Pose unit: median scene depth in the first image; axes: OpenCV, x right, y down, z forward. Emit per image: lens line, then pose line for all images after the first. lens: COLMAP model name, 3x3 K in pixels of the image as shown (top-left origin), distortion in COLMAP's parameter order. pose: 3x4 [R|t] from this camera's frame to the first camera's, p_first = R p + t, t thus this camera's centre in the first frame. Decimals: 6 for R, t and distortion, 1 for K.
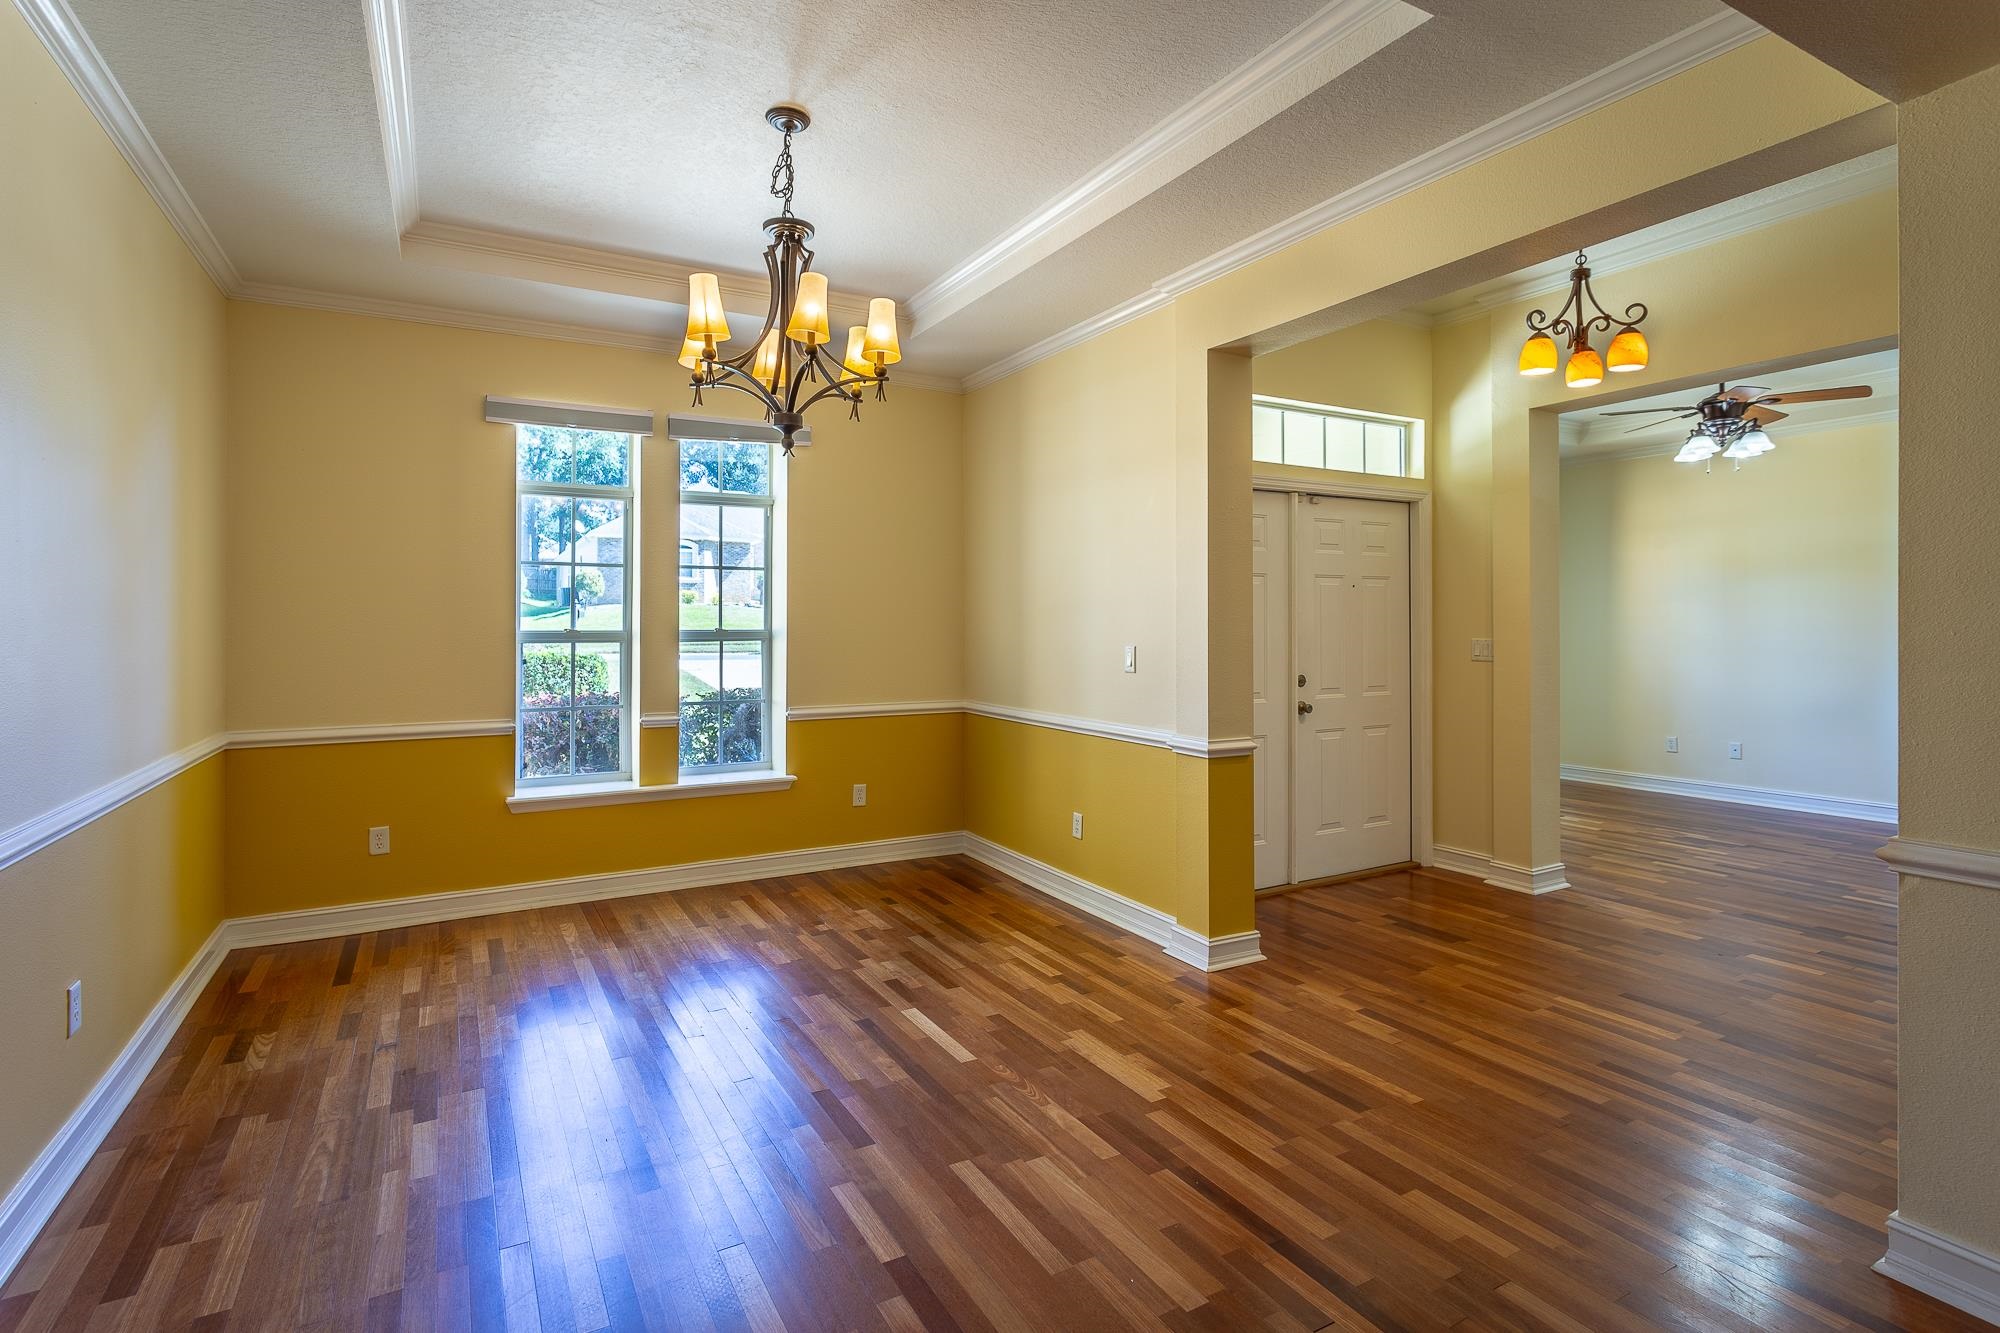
lens RADIAL K [[977.9, 0, 1001.2], [0, 977.9, 630.0], [0, 0, 1]] dist [0.000259, 0.000627]
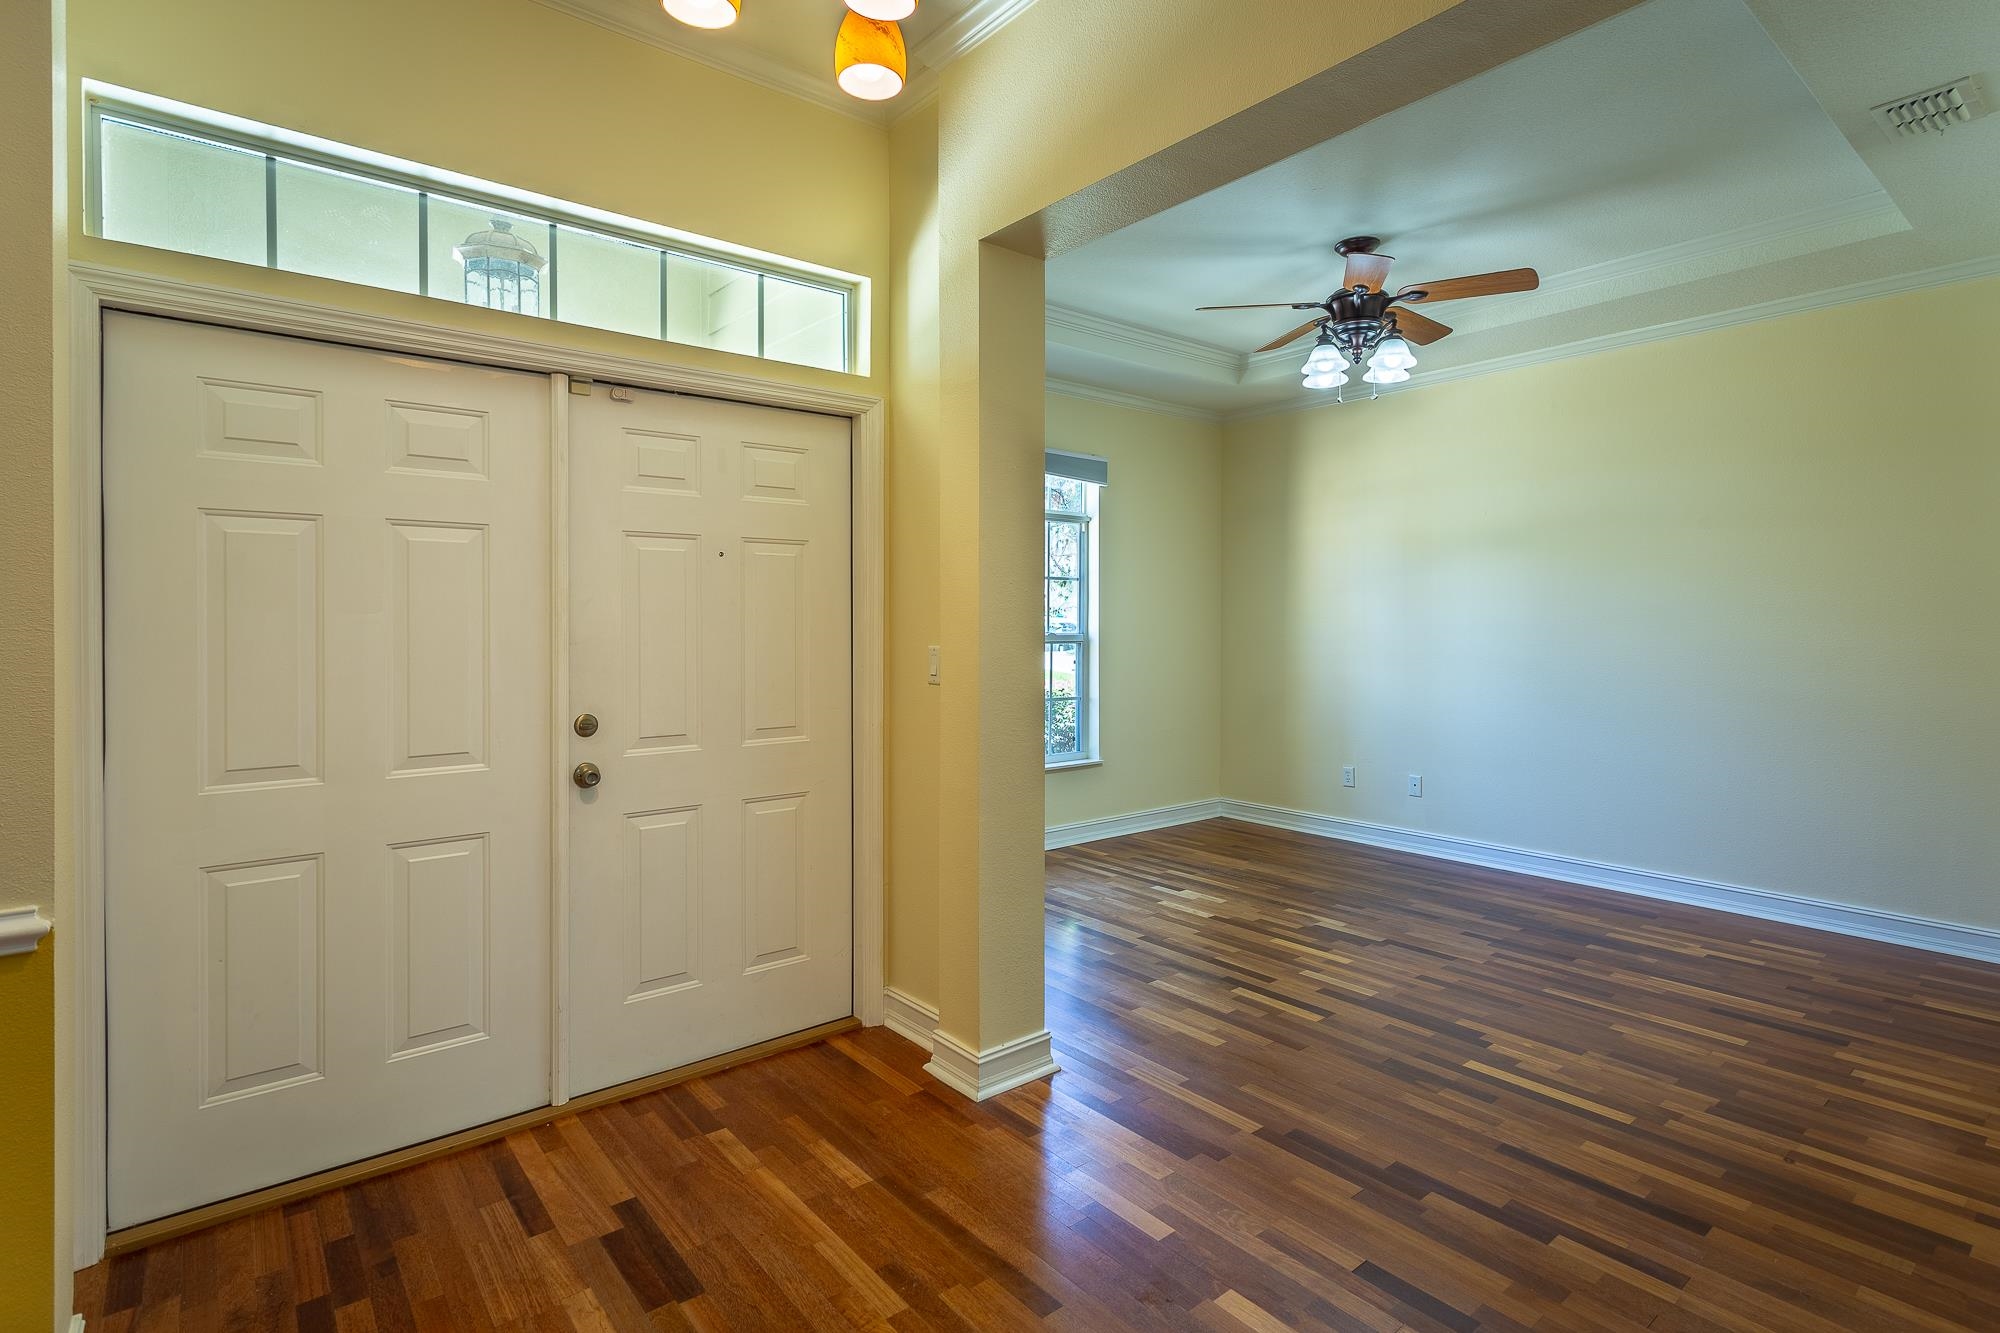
lens RADIAL K [[987.0, 0, 1040.8], [0, 987.0, 642.0], [0, 0, 1]] dist [0.001438, 0.000470]
pose [[0.982764, -0.002341, 0.184851, 0.432642], [-0.000625, 0.999872, 0.015987, -0.003215], [-0.184865, -0.015827, 0.982636, 0.396825]]
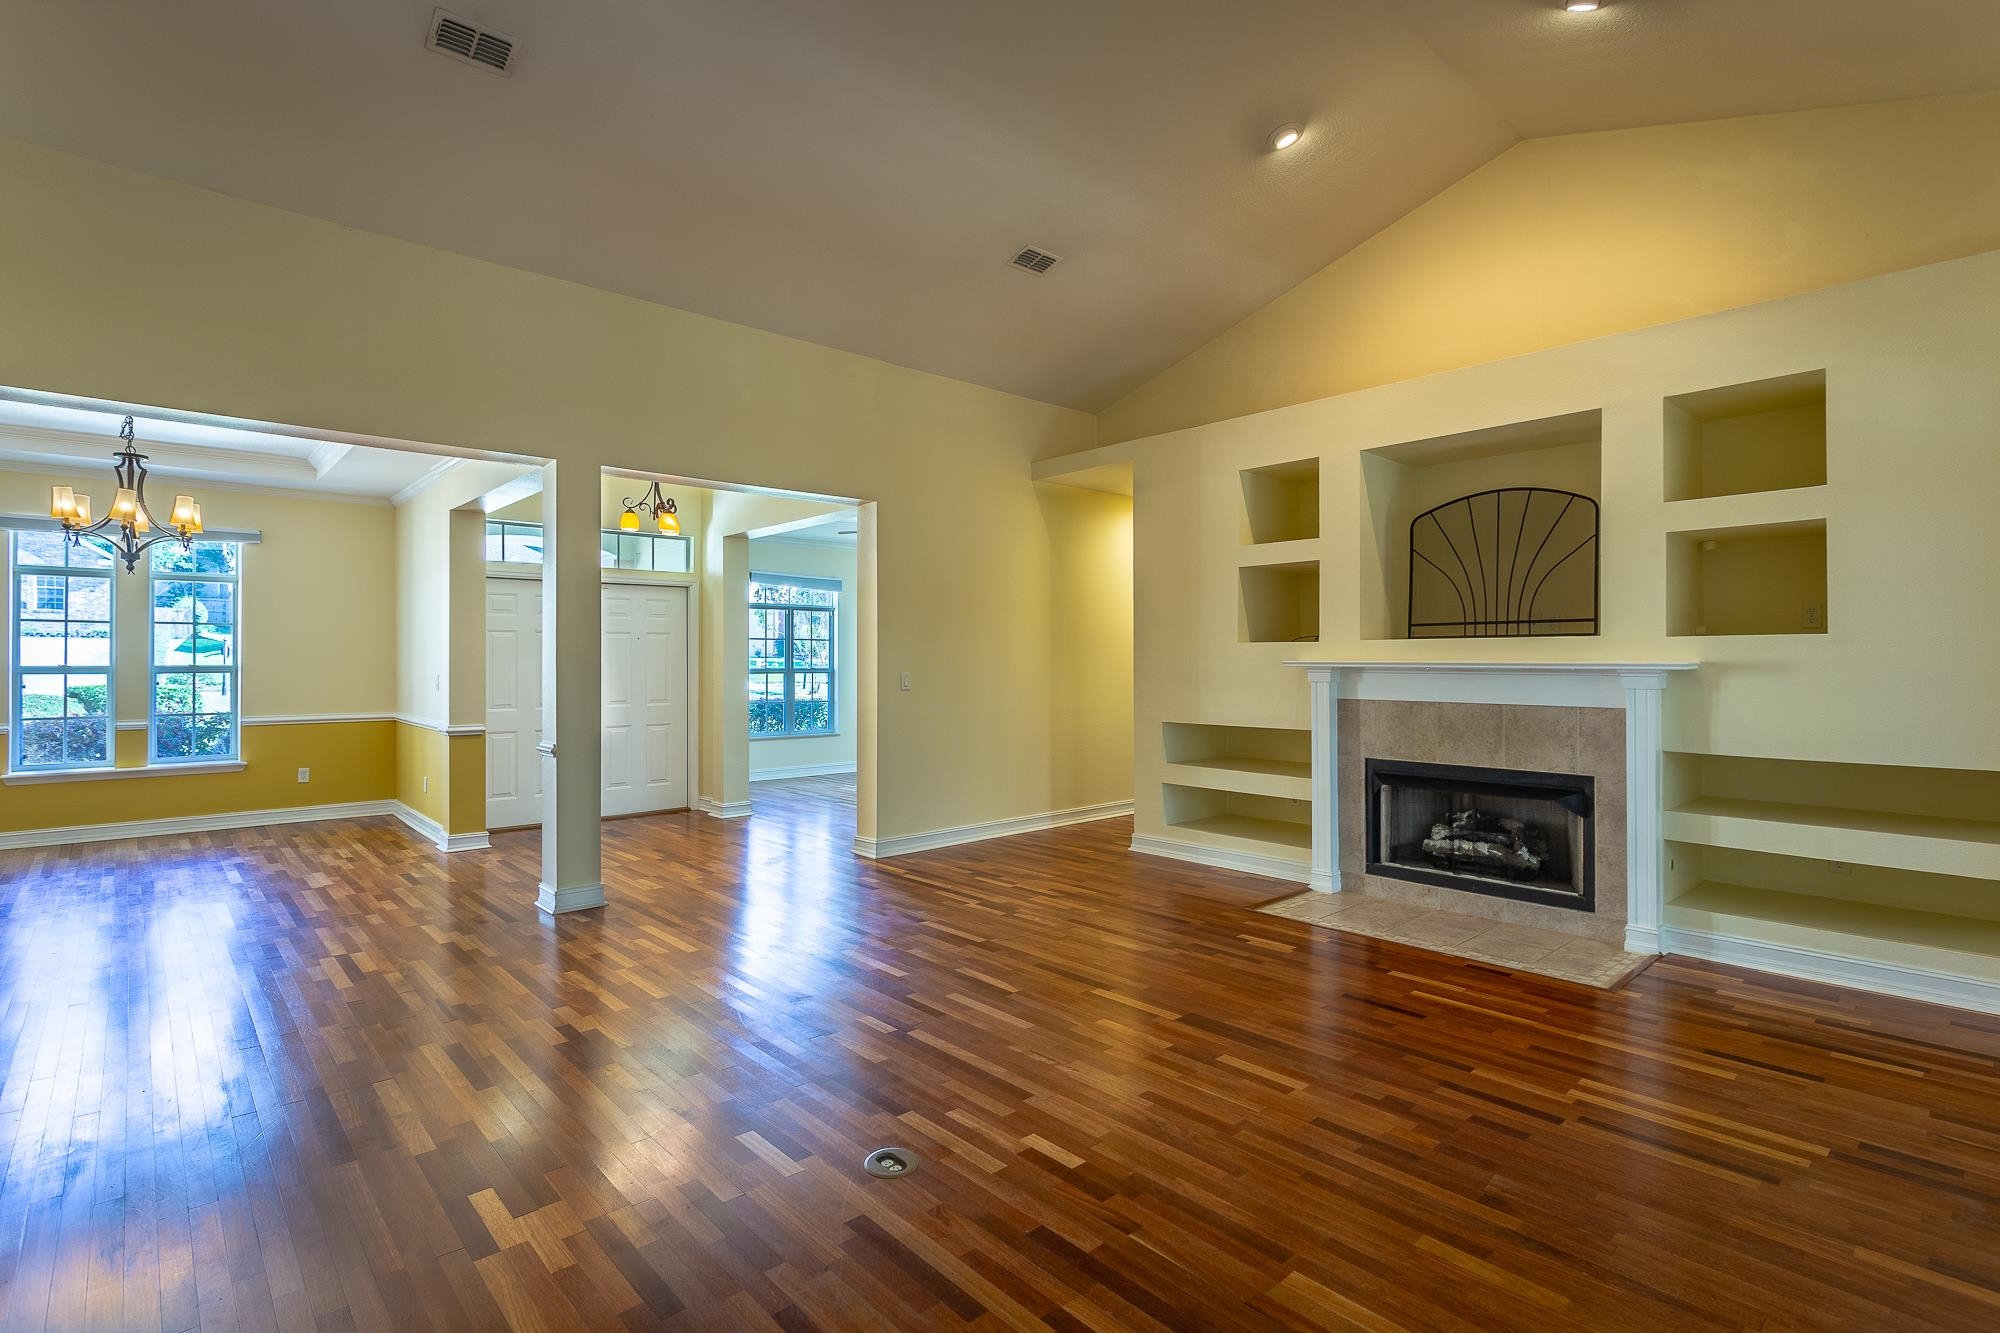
lens RADIAL K [[964.9, 0, 1000.0], [0, 964.9, 666.5], [0, 0, 1]] dist [0.002530, 0.000895]
pose [[0.975810, -0.000440, 0.218621, 0.591832], [0.000652, 0.999999, -0.000895, 0.003740], [-0.218620, 0.001016, 0.975809, -0.703432]]
